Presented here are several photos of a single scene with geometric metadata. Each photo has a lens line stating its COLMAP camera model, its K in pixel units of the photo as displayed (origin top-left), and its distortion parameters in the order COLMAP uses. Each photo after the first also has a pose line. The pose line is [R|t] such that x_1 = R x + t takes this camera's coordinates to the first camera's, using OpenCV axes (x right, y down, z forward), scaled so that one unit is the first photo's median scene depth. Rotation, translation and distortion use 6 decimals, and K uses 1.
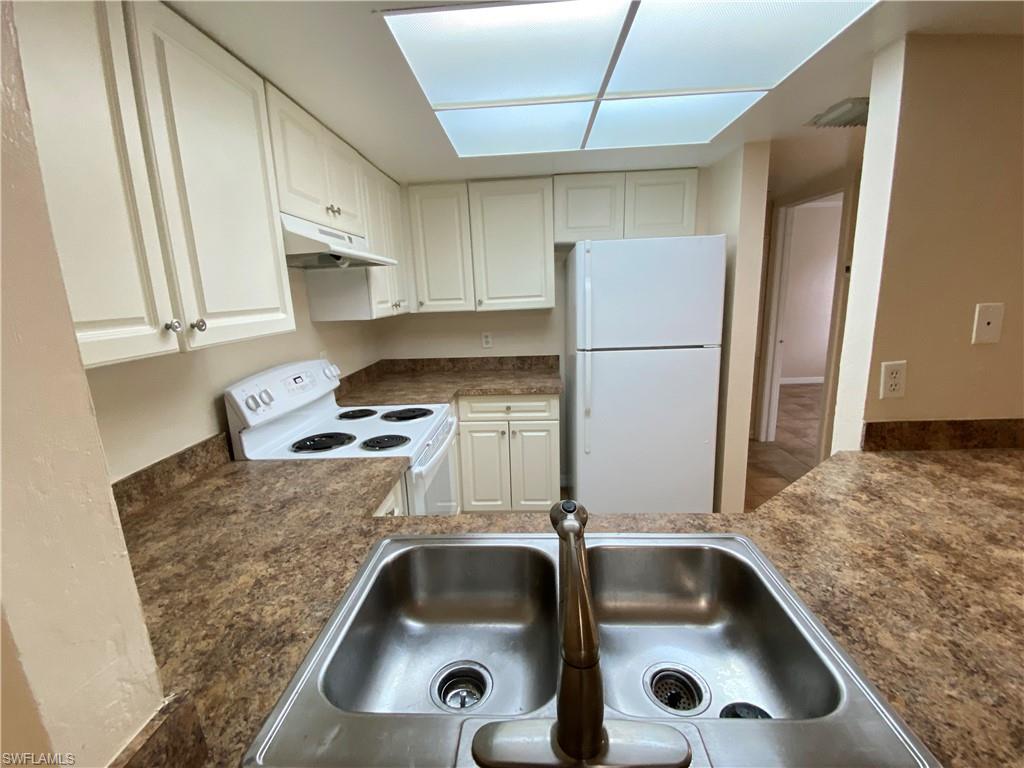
lens RADIAL K [[463.6, 0, 512.0], [0, 463.6, 384.0], [0, 0, 1]] dist [0.025809, -0.020292]
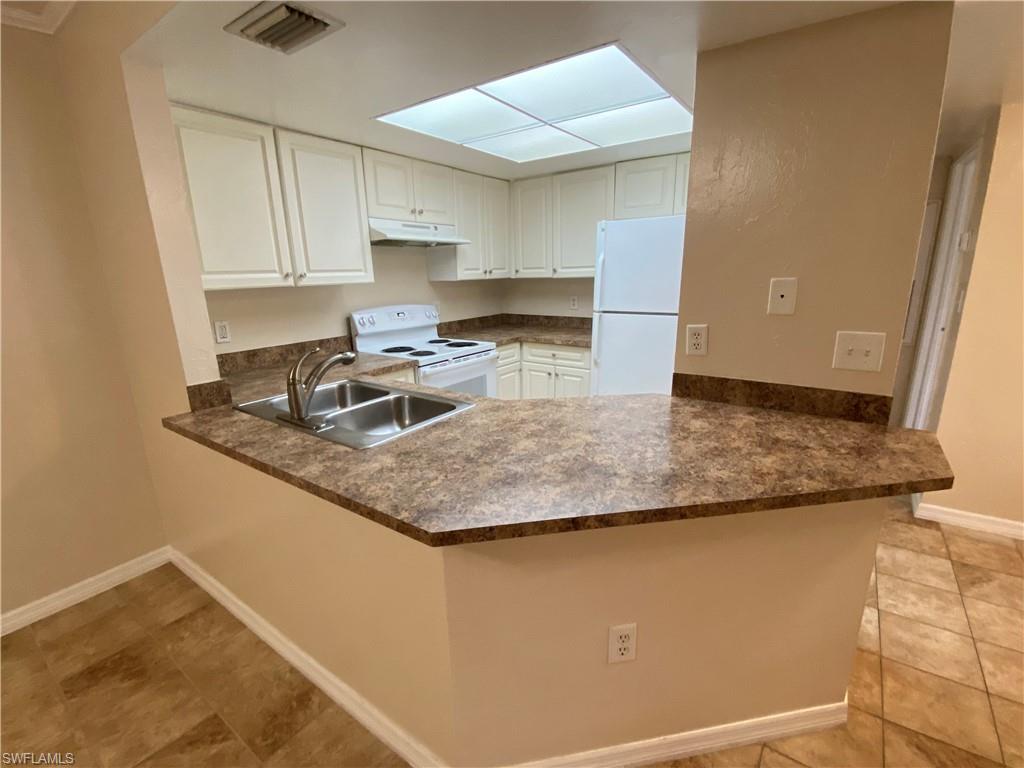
lens RADIAL K [[479.5, 0, 512.0], [0, 479.5, 384.0], [0, 0, 1]] dist [0.030169, -0.000035]
pose [[0.832361, 0.147896, -0.534137, 1.012778], [-0.119320, 0.988958, 0.087890, 0.047367], [0.541238, -0.009423, 0.840817, -0.292776]]
